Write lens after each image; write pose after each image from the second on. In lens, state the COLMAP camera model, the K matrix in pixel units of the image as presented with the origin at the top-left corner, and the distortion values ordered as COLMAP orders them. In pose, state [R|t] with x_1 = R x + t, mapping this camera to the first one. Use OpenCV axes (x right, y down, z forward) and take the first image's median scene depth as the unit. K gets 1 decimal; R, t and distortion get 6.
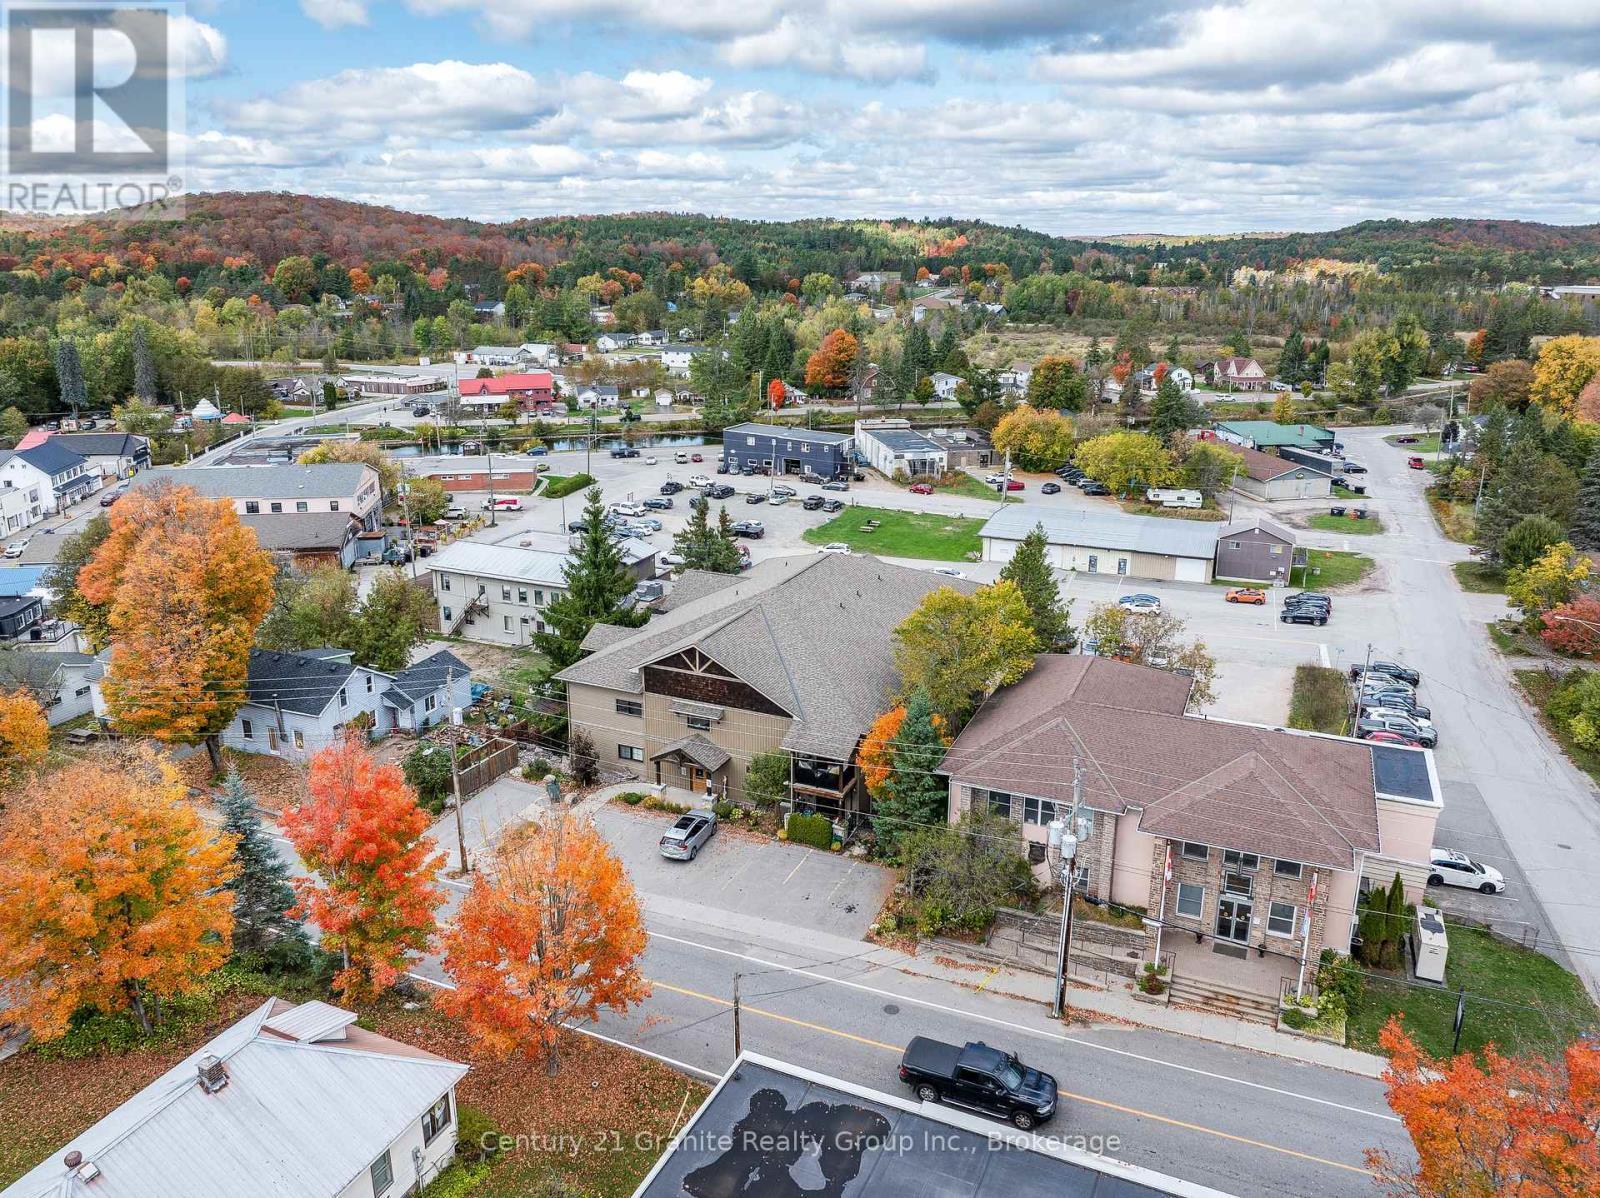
lens RADIAL K [[1130.0, 0, 800.0], [0, 1130.0, 599.0], [0, 0, 1]] dist [-0.053651, 0.027525]
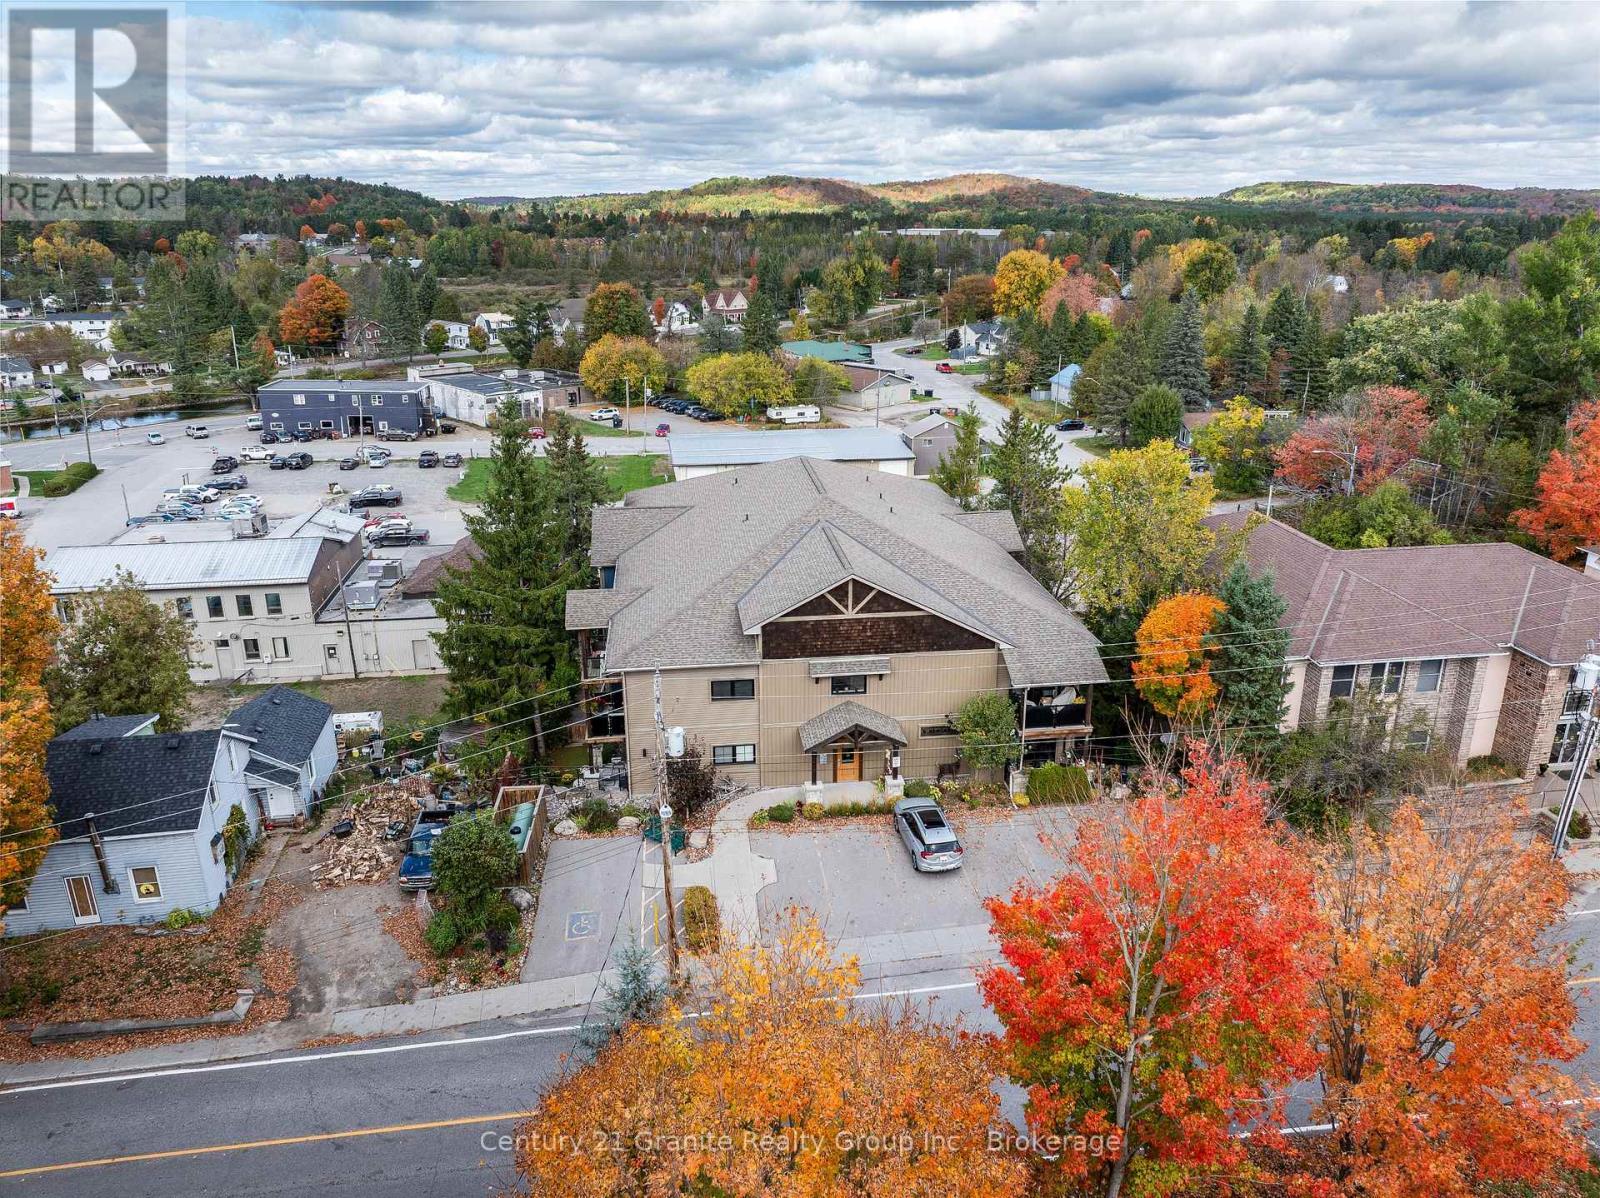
lens RADIAL K [[1116.9, 0, 809.8], [0, 1116.9, 597.5], [0, 0, 1]] dist [-0.027080, -0.013812]
pose [[0.853004, -0.172544, 0.492557, -0.144856], [0.157582, 0.984870, 0.072105, 0.000022], [-0.497546, 0.016112, 0.867288, 0.128588]]
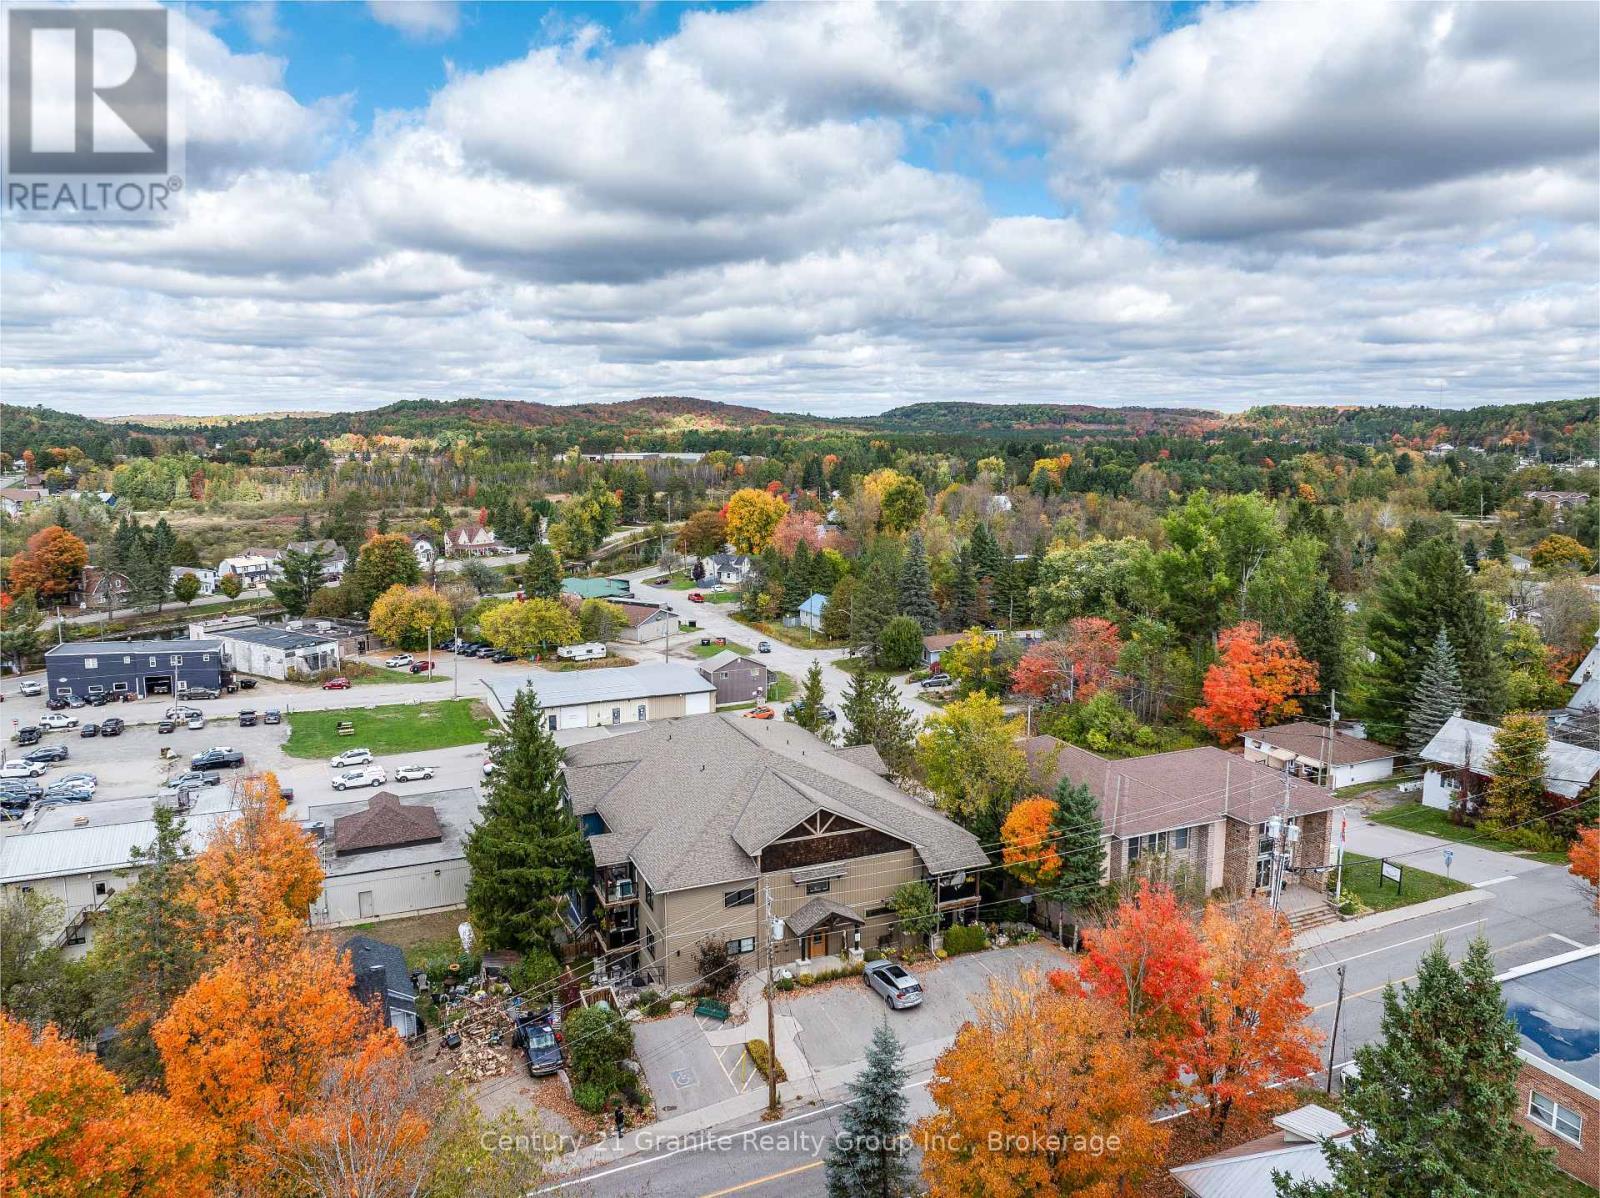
lens RADIAL K [[1116.9, 0, 809.8], [0, 1116.9, 597.5], [0, 0, 1]] dist [-0.027080, -0.013812]
pose [[0.680709, -0.110135, 0.724228, -0.253713], [0.218579, 0.974135, -0.057305, -0.027572], [-0.699185, 0.197309, 0.687175, 0.087092]]
